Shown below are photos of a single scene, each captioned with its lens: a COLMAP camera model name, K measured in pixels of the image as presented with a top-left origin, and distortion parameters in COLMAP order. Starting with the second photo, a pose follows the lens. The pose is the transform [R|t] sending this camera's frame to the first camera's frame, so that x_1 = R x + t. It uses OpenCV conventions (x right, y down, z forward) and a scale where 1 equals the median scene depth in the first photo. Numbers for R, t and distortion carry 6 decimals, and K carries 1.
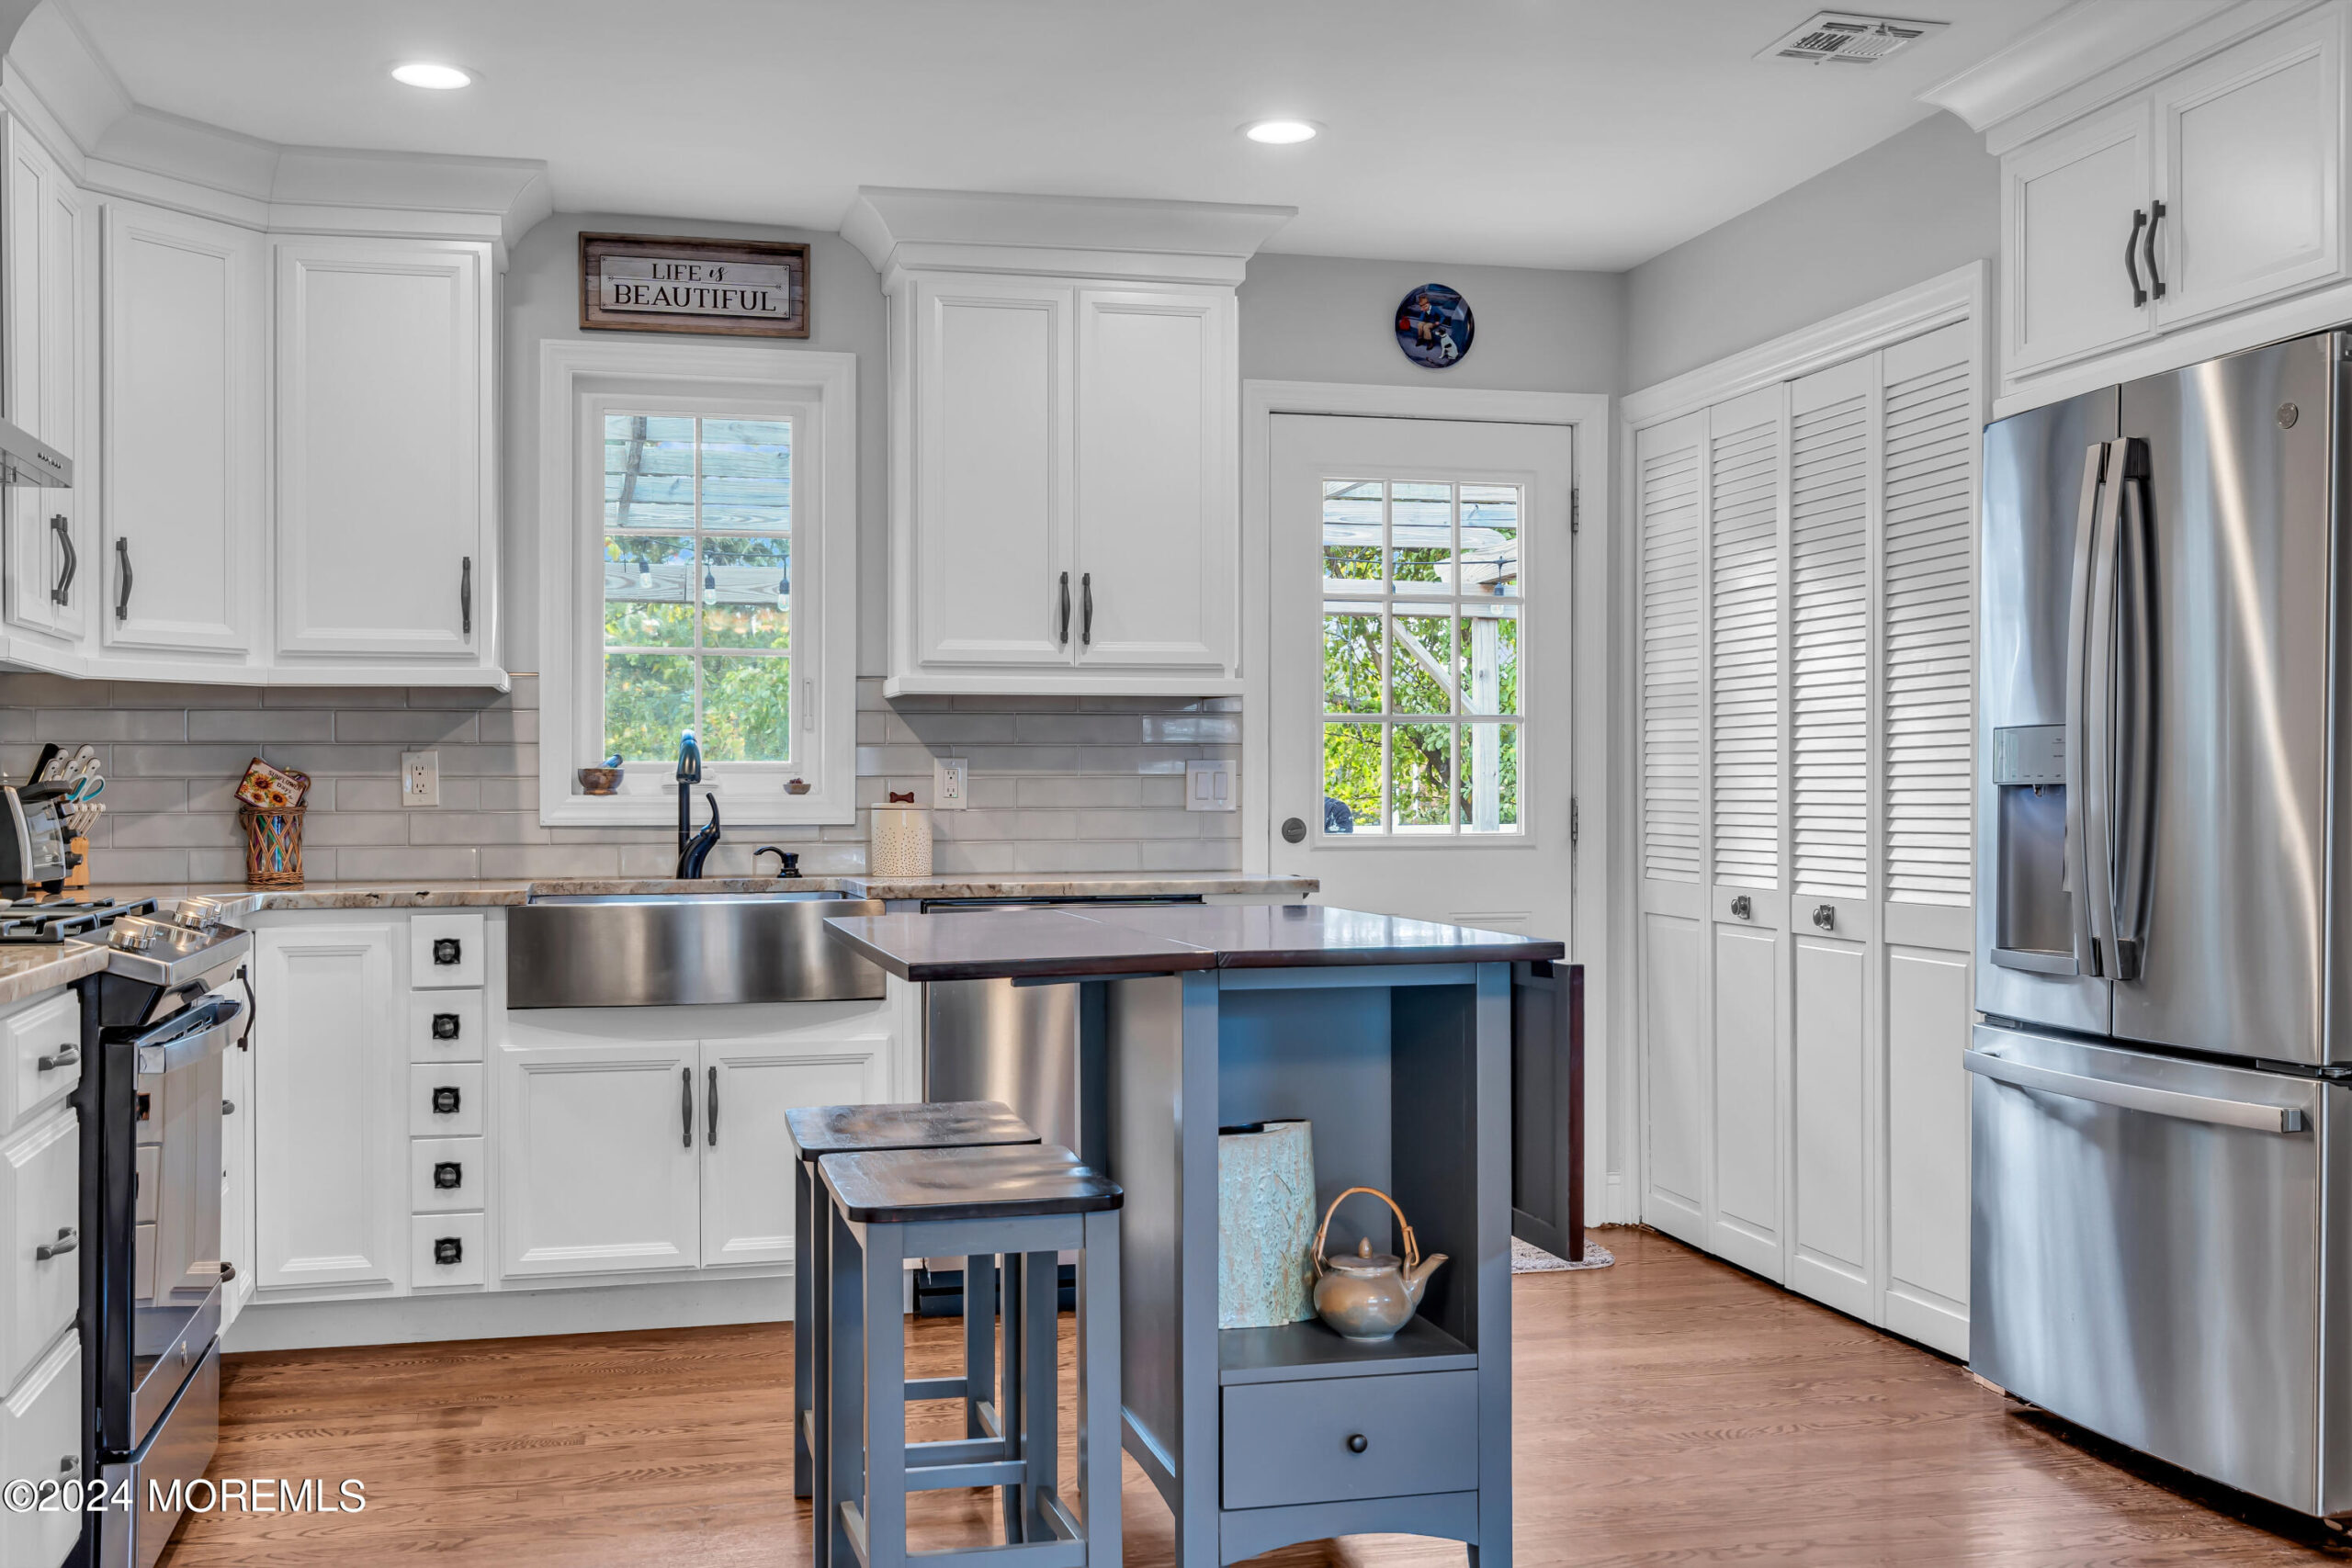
lens RADIAL K [[2323.1, 0, 1176.0], [0, 2323.1, 784.0], [0, 0, 1]] dist [0.005859, 0.007849]
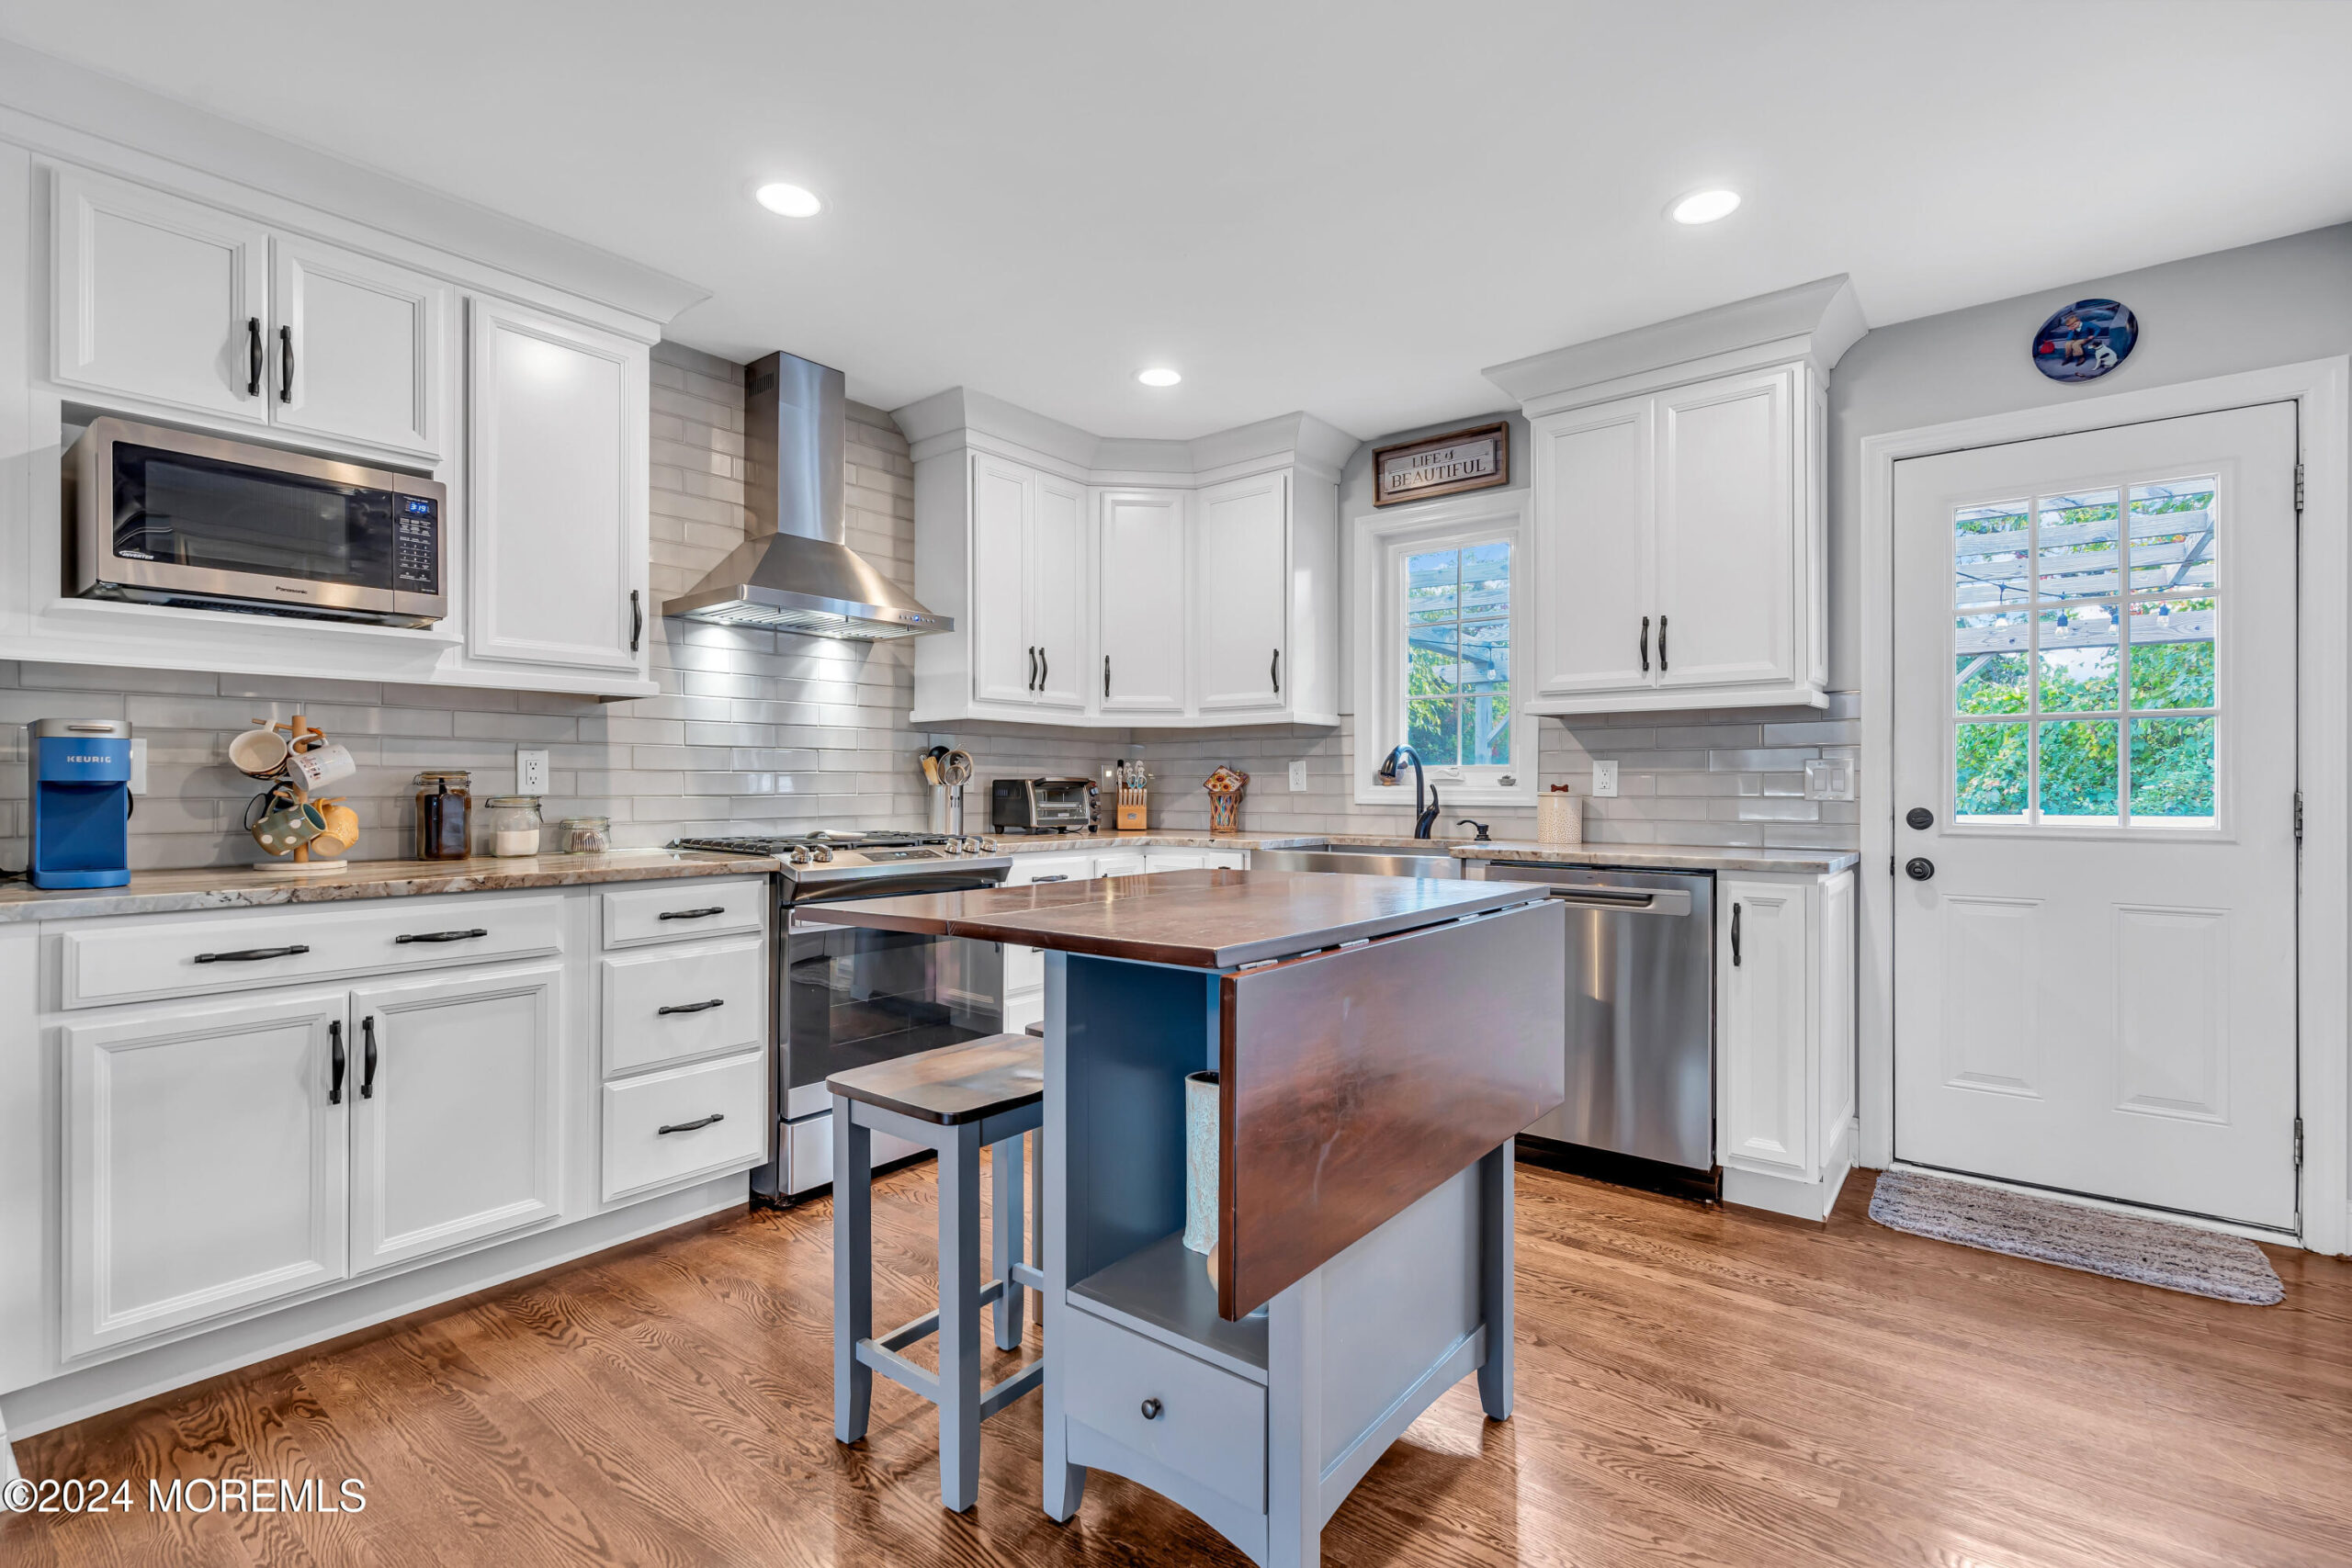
lens RADIAL K [[1069.7, 0, 1171.9], [0, 1069.7, 783.1], [0, 0, 1]] dist [-0.000216, 0.001100]
pose [[0.606915, 0.000779, -0.794767, 0.271287], [-0.001086, 0.999999, 0.000151, 0.002935], [0.794766, 0.000771, 0.606915, 0.421055]]
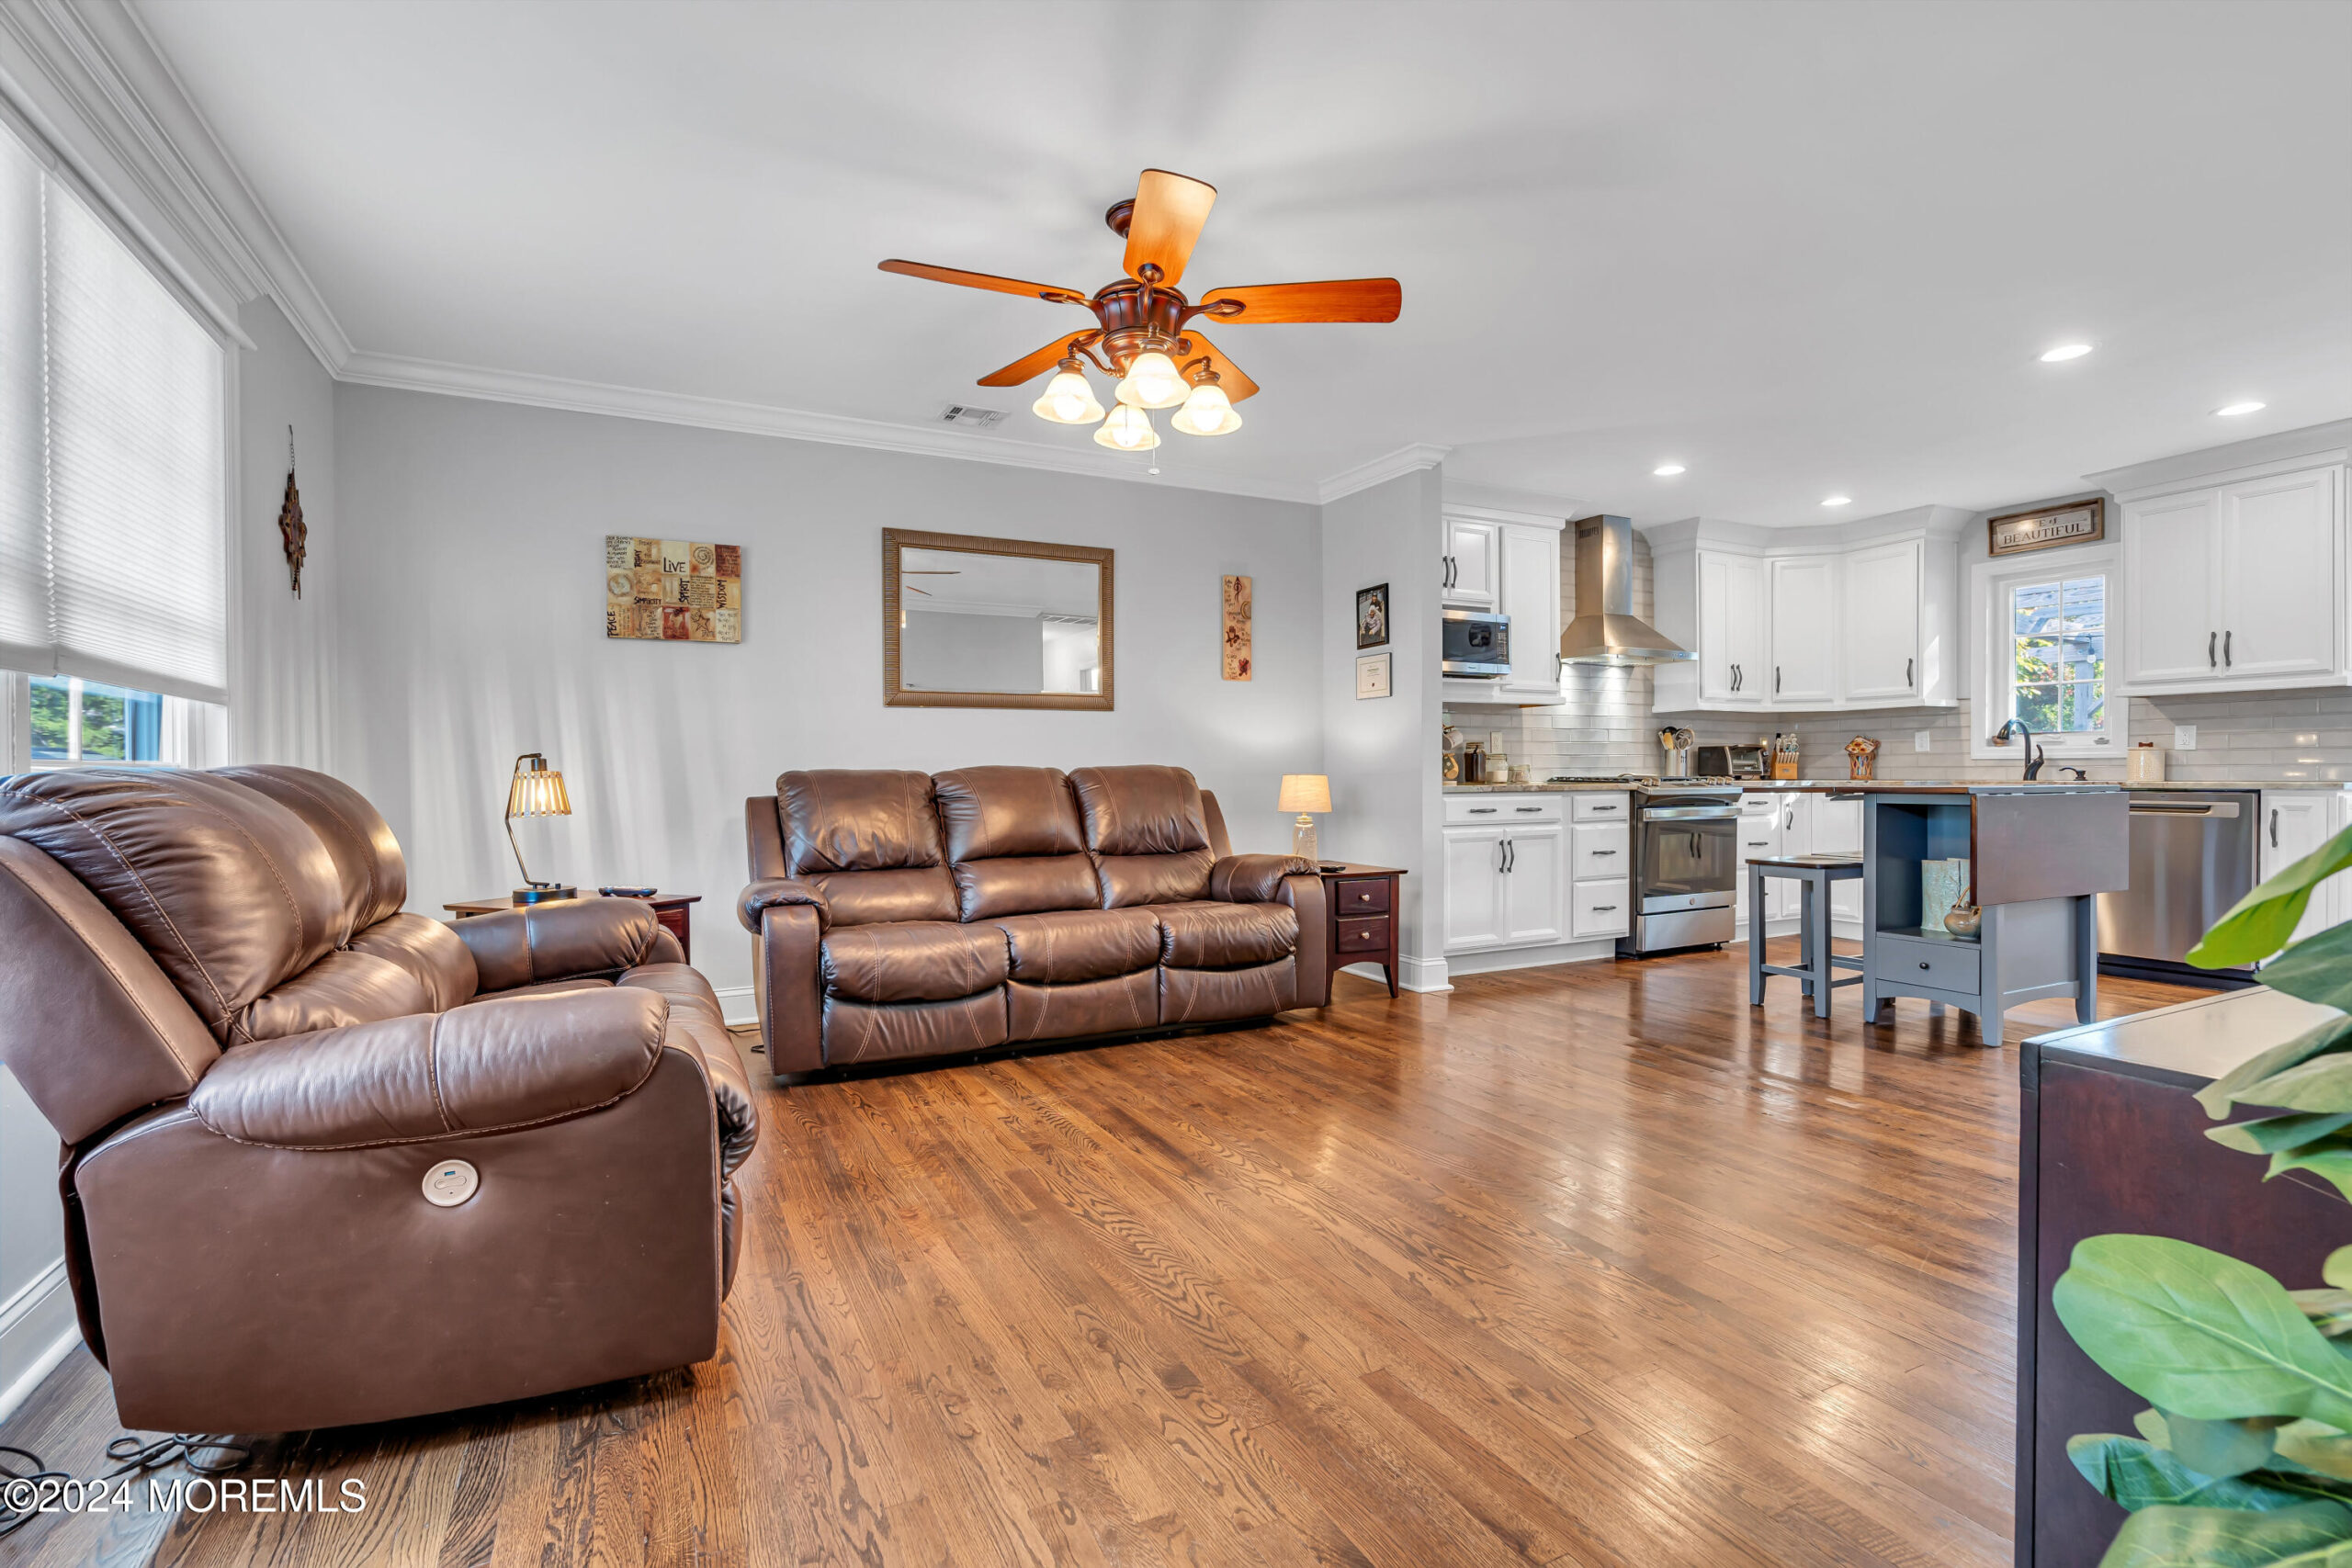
lens RADIAL K [[1069.7, 0, 1171.9], [0, 1069.7, 783.1], [0, 0, 1]] dist [-0.000216, 0.001100]
pose [[0.226720, 0.011129, -0.973896, 0.663274], [0.006153, 0.999898, 0.012858, 0.023836], [0.973940, -0.008908, 0.226629, -0.104654]]
